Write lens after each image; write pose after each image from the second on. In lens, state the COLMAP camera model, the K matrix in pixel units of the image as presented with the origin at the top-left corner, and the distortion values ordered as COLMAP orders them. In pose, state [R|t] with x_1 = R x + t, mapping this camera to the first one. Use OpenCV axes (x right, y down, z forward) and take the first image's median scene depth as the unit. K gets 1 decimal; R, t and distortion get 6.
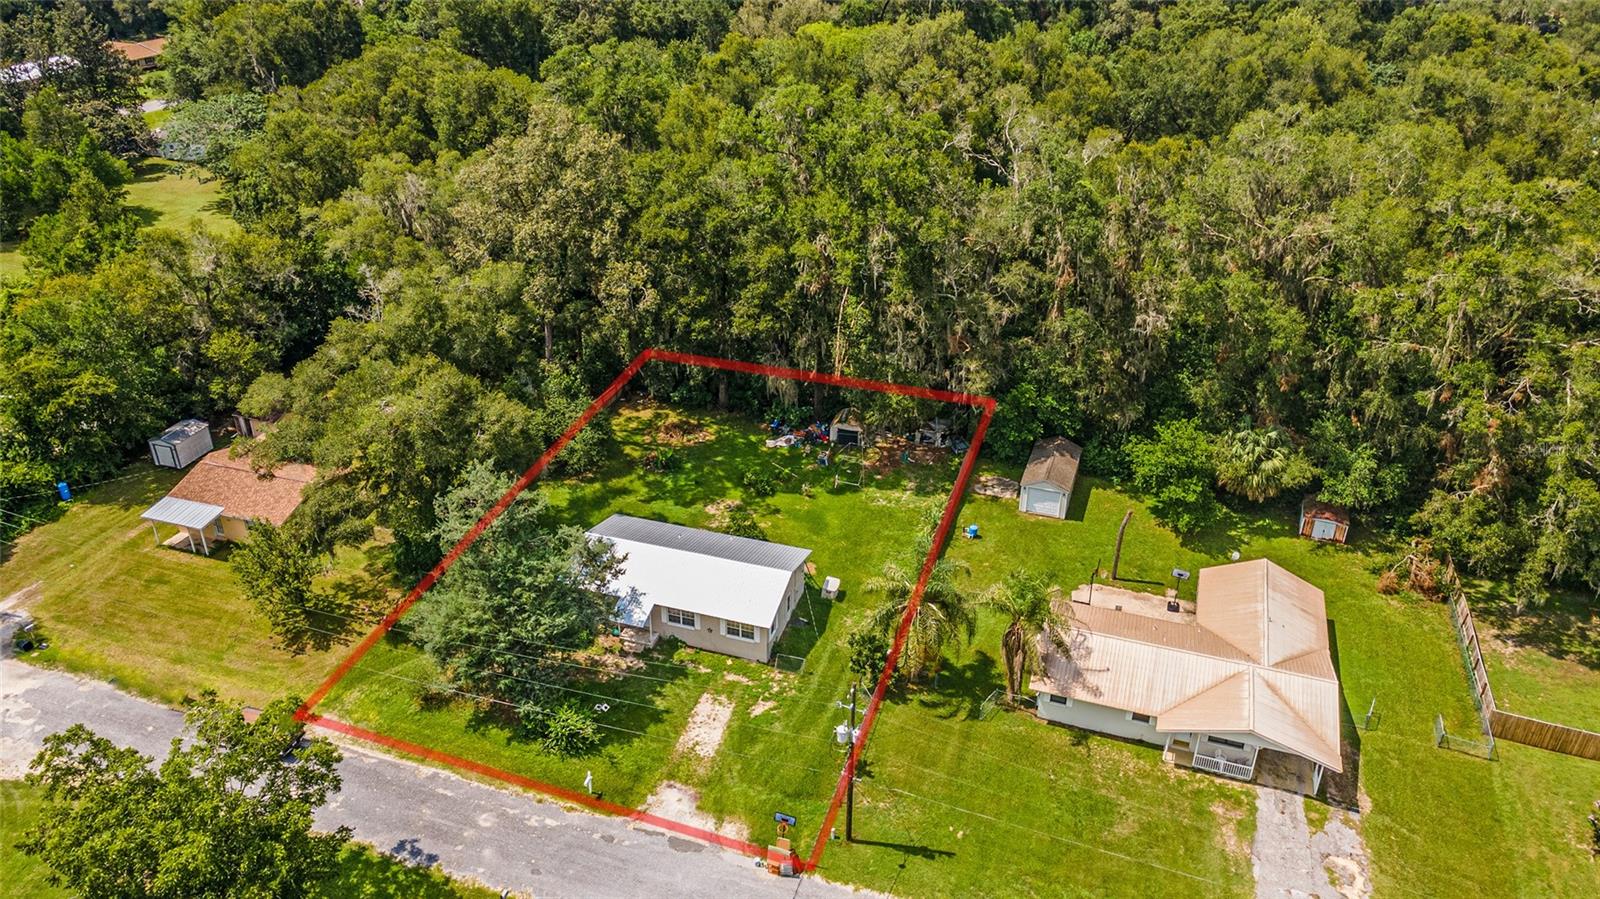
lens RADIAL K [[1151.5, 0, 795.7], [0, 1151.5, 456.6], [0, 0, 1]] dist [0.042685, 0.000997]
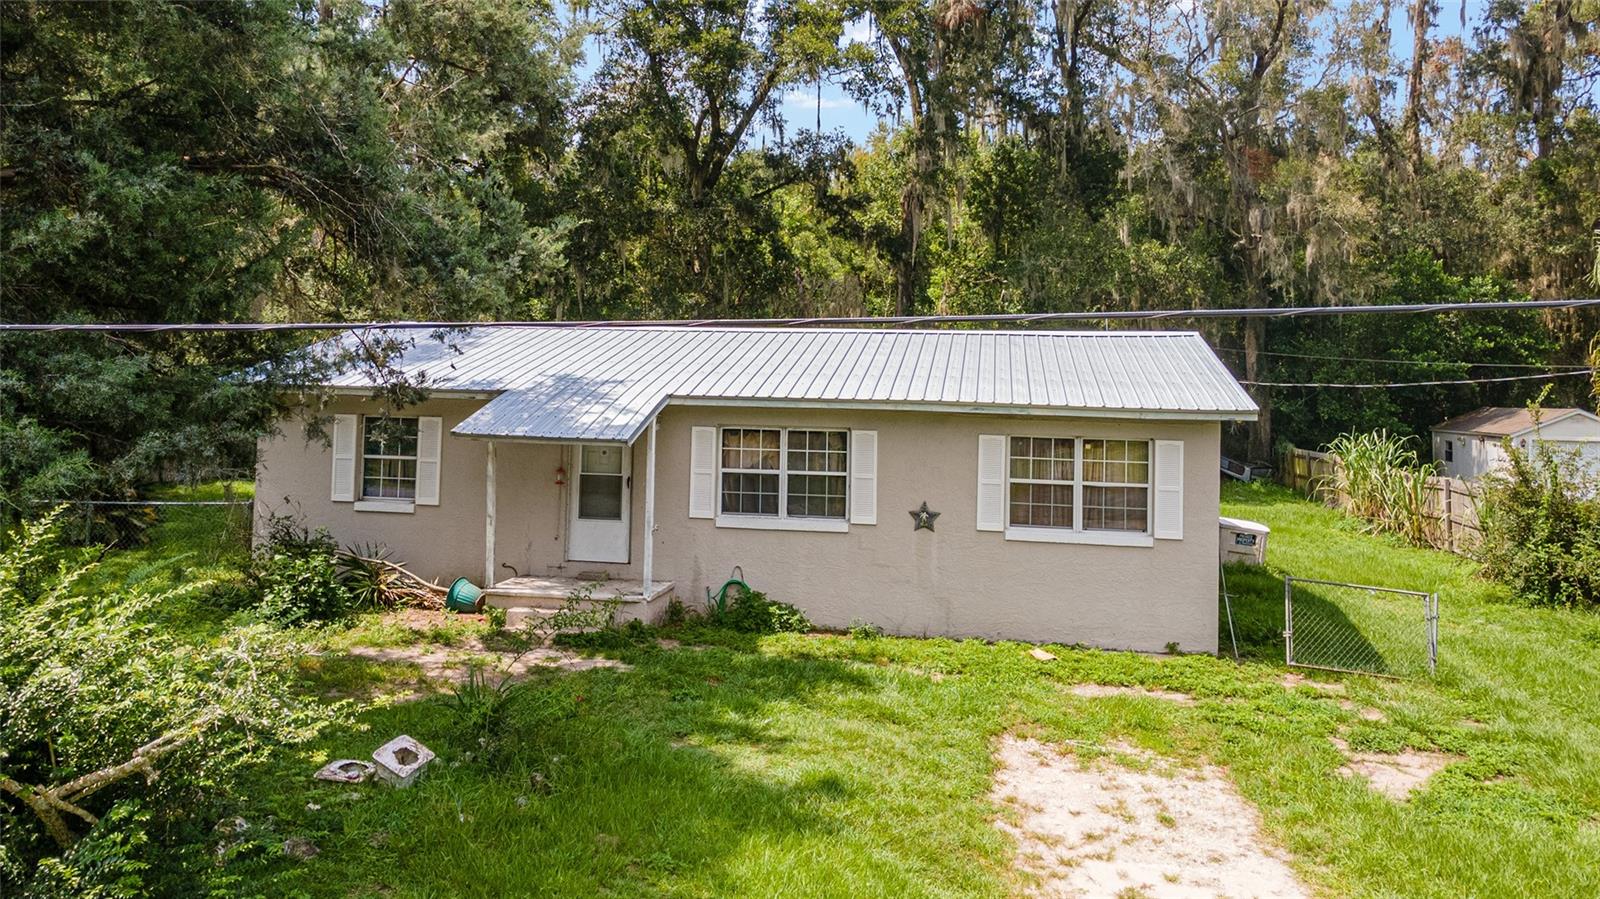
lens RADIAL K [[1151.5, 0, 795.7], [0, 1151.5, 456.6], [0, 0, 1]] dist [0.042685, 0.000997]
pose [[0.989798, 0.011863, 0.141984, -0.119602], [0.052843, 0.894890, -0.443148, 0.216526], [-0.132317, 0.446130, 0.885133, 0.746142]]
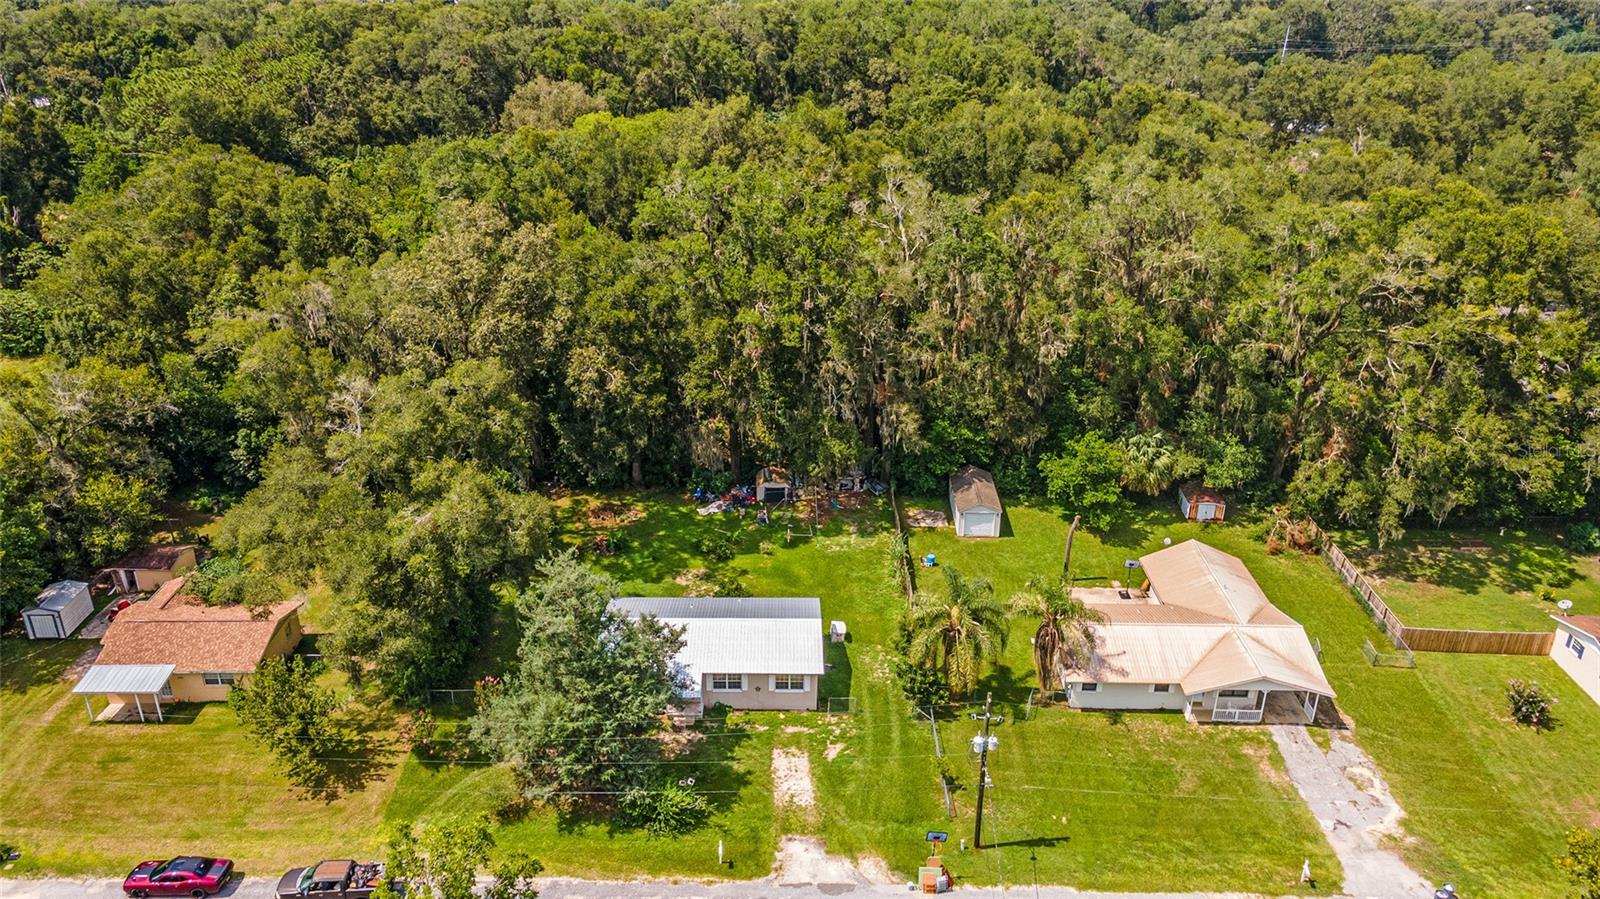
lens RADIAL K [[1151.5, 0, 795.7], [0, 1151.5, 456.6], [0, 0, 1]] dist [0.042685, 0.000997]
pose [[0.949018, -0.132301, 0.286112, -0.284716], [0.151609, 0.987355, -0.046315, 0.000095], [-0.276367, 0.087331, 0.957076, -0.004397]]
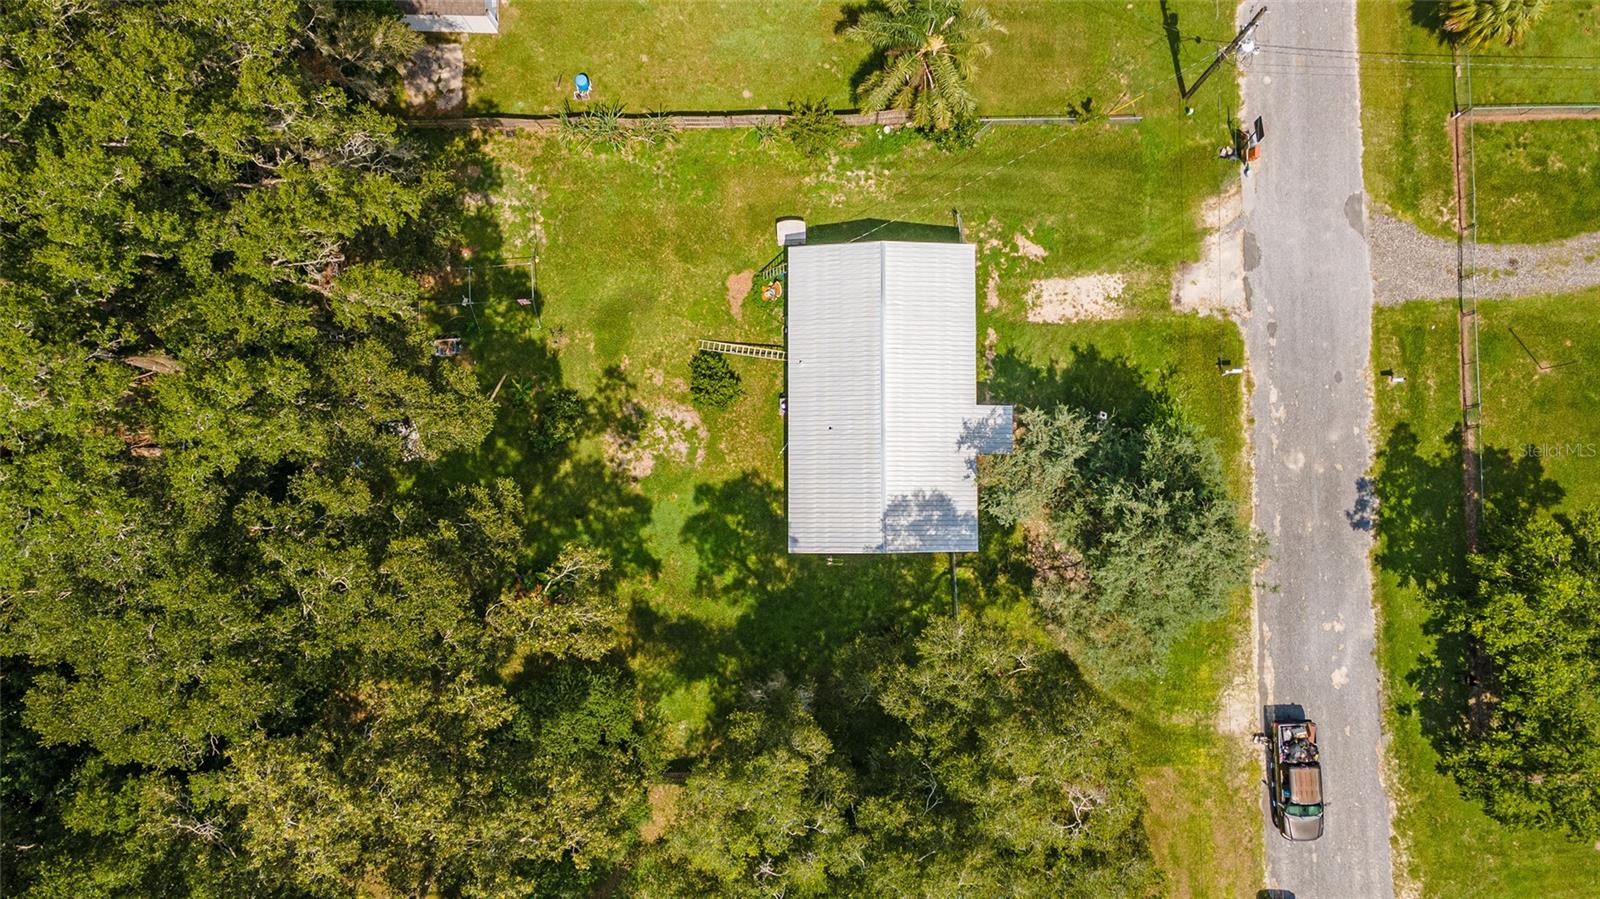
lens RADIAL K [[1151.5, 0, 795.7], [0, 1151.5, 456.6], [0, 0, 1]] dist [0.042685, 0.000997]
pose [[-0.311536, -0.948178, 0.062482, -0.153129], [0.474667, -0.098321, 0.874657, -0.545312], [-0.823187, 0.302145, 0.480699, 0.686864]]
